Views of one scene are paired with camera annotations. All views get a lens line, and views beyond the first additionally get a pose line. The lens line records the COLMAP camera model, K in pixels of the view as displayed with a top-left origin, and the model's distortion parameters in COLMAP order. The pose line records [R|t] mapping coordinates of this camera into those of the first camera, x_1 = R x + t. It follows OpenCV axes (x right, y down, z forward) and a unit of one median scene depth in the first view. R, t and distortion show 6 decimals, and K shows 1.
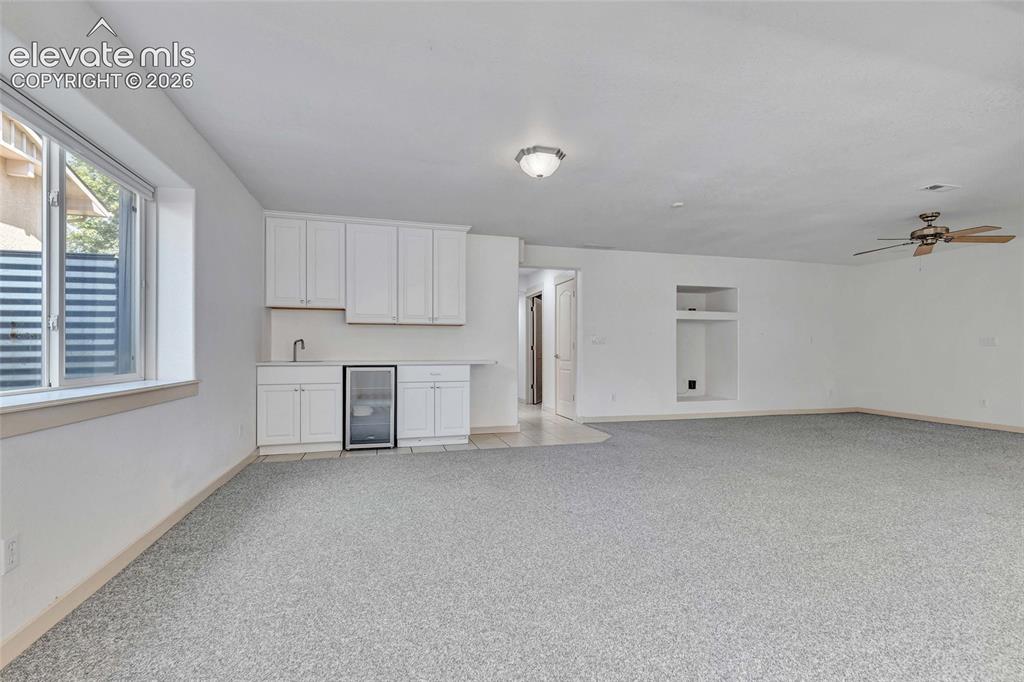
lens RADIAL K [[470.5, 0, 516.9], [0, 470.5, 343.3], [0, 0, 1]] dist [0.011811, -0.001498]
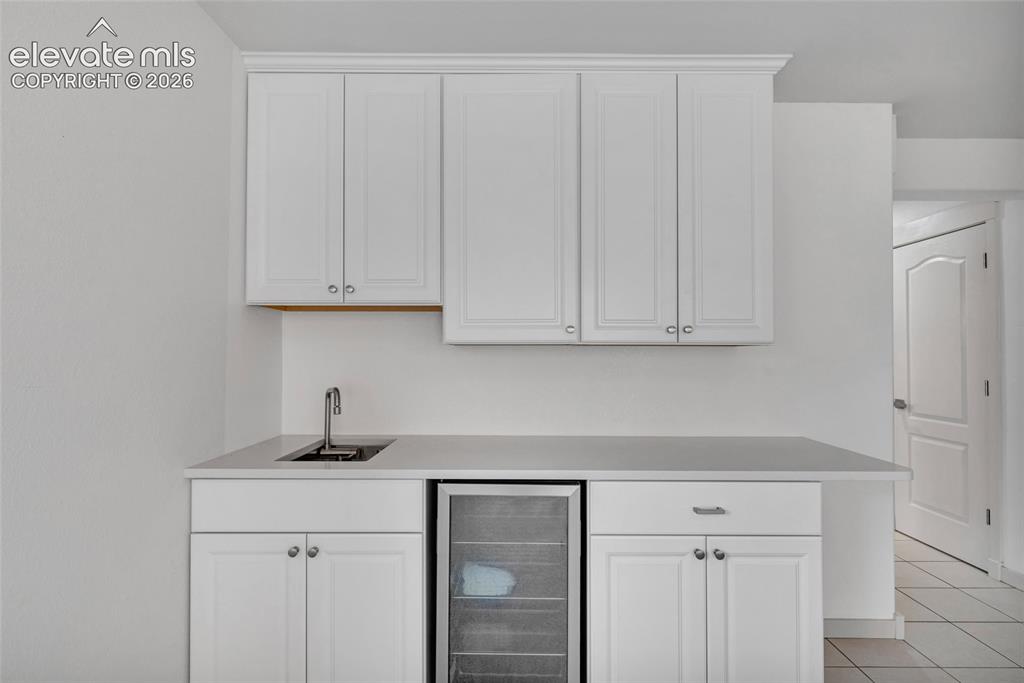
lens RADIAL K [[495.3, 0, 513.0], [0, 495.3, 344.4], [0, 0, 1]] dist [0.001774, 0.000246]
pose [[0.960719, -0.004783, -0.277480, -0.206193], [0.002951, 0.999971, -0.007019, -0.040931], [0.277506, 0.005924, 0.960706, 0.654385]]
